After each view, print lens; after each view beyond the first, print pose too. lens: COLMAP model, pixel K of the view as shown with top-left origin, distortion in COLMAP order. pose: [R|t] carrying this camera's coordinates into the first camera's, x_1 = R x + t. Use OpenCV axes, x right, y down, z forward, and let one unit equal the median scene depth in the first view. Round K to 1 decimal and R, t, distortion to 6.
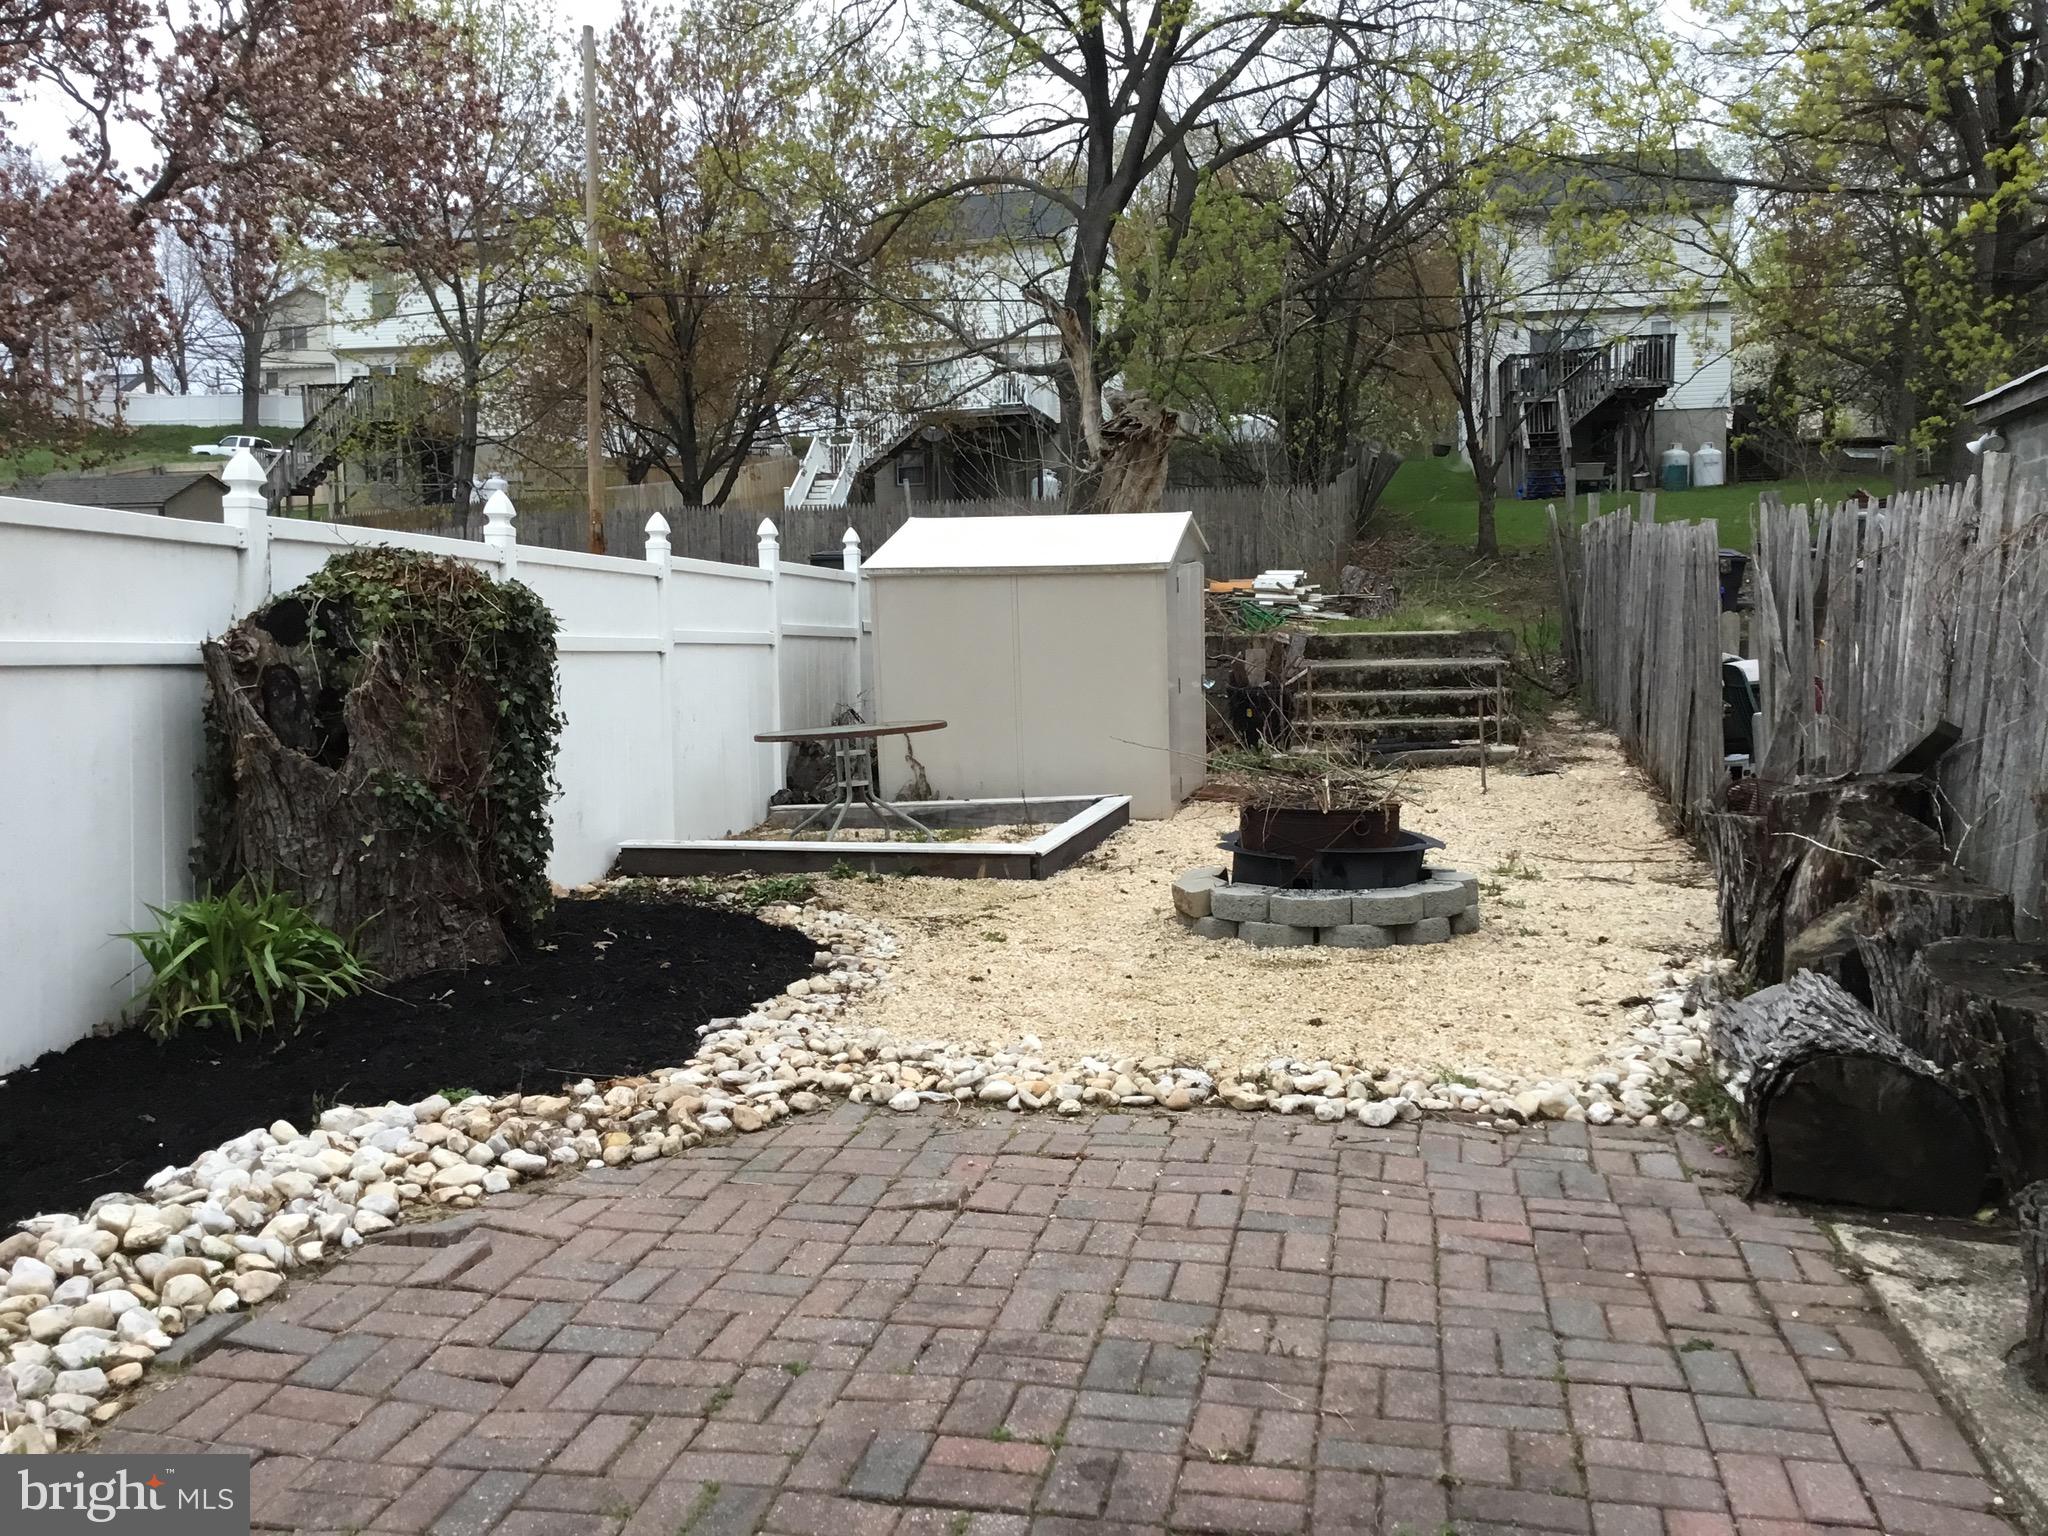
lens RADIAL K [[1856.0, 0, 1024.0], [0, 1856.0, 768.0], [0, 0, 1]] dist [0.135512, -0.254043]
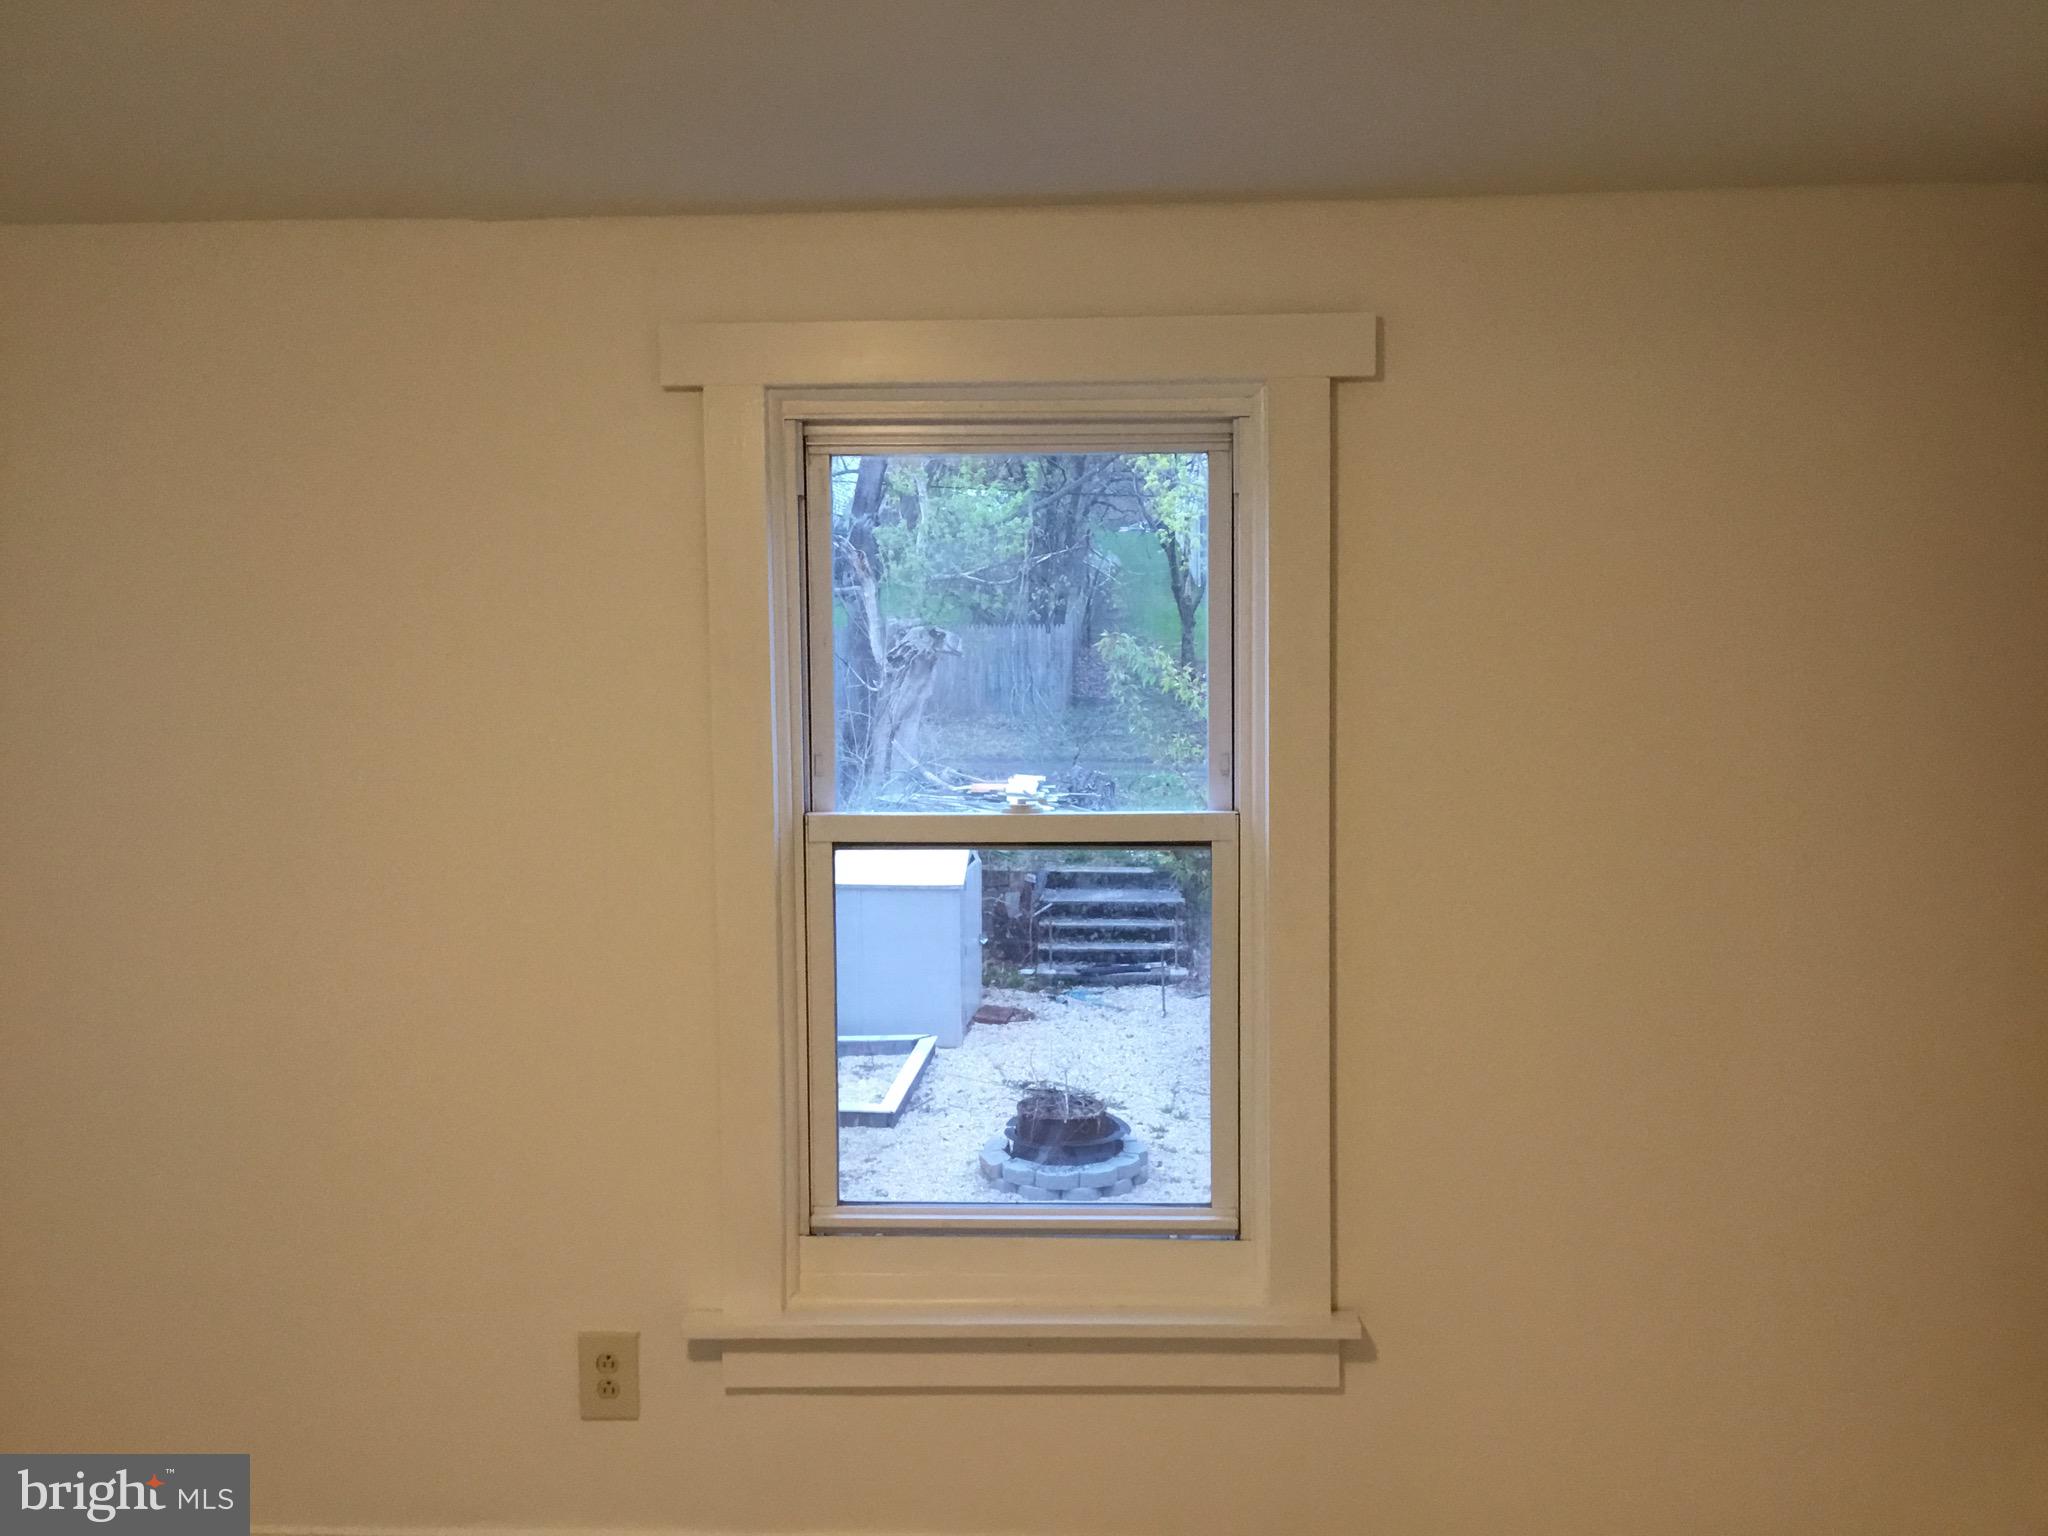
lens RADIAL K [[1856.0, 0, 1024.0], [0, 1856.0, 768.0], [0, 0, 1]] dist [0.135512, -0.254043]
pose [[0.989371, 0.002765, 0.145387, -0.201266], [-0.005121, 0.999862, 0.015828, -0.489822], [-0.145323, -0.016404, 0.989248, -1.103356]]
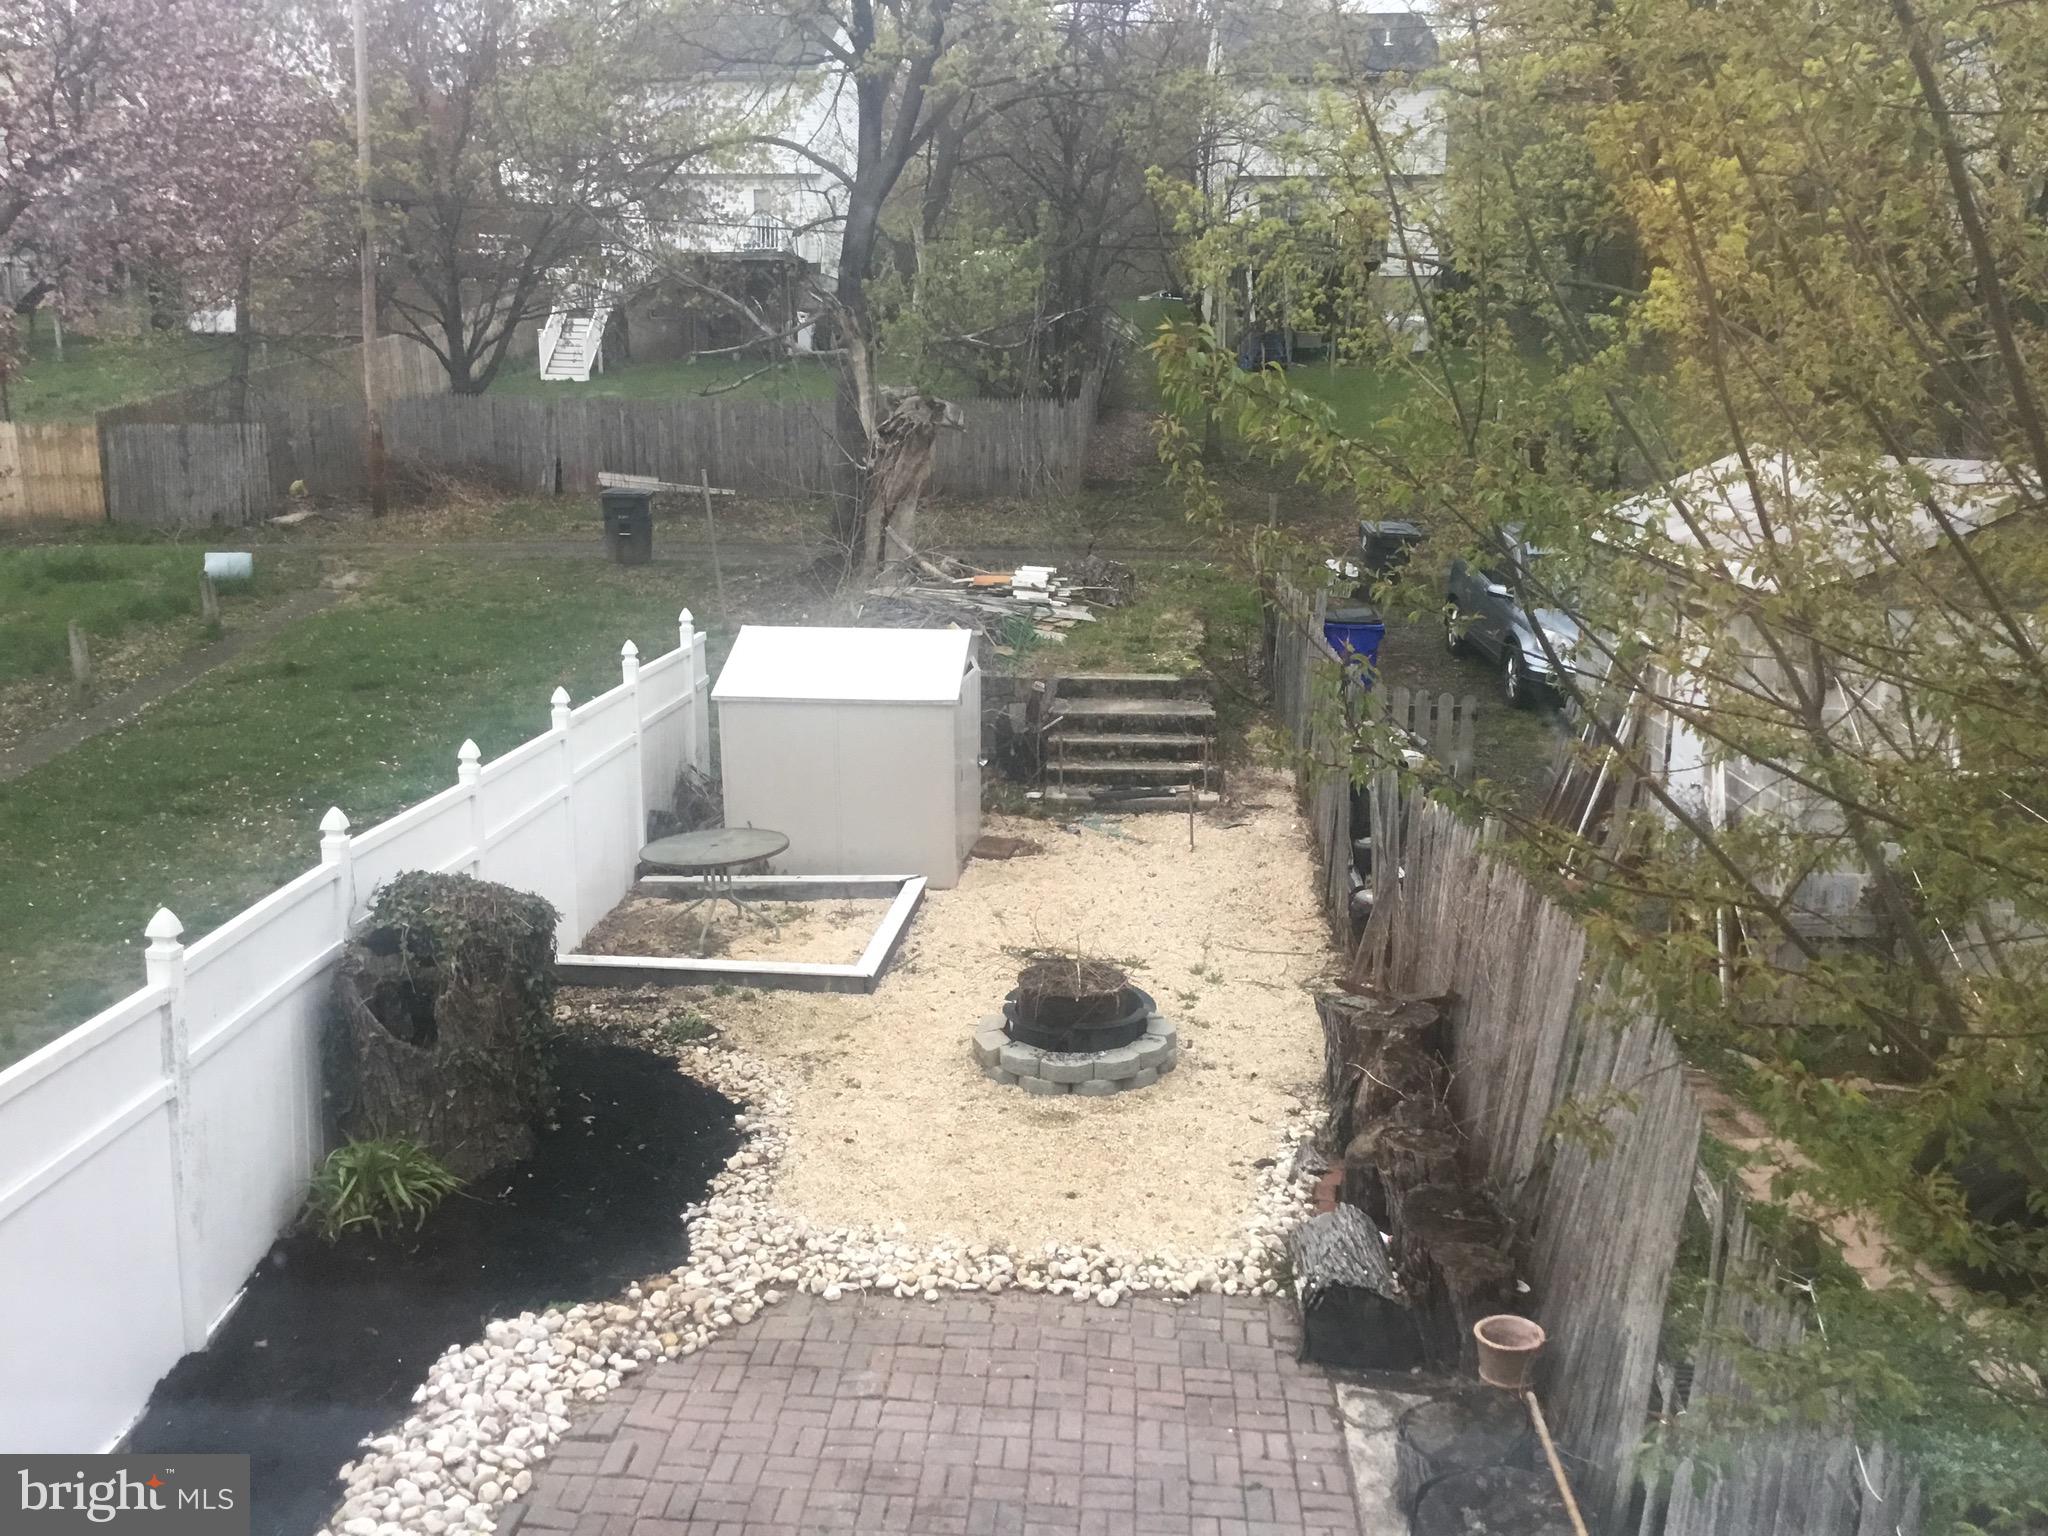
lens RADIAL K [[1856.0, 0, 1024.0], [0, 1856.0, 768.0], [0, 0, 1]] dist [0.135512, -0.254043]
pose [[0.990334, -0.010201, 0.138331, -0.117127], [-0.008040, 0.991393, 0.130672, -0.494331], [-0.138473, -0.130521, 0.981728, -0.599193]]
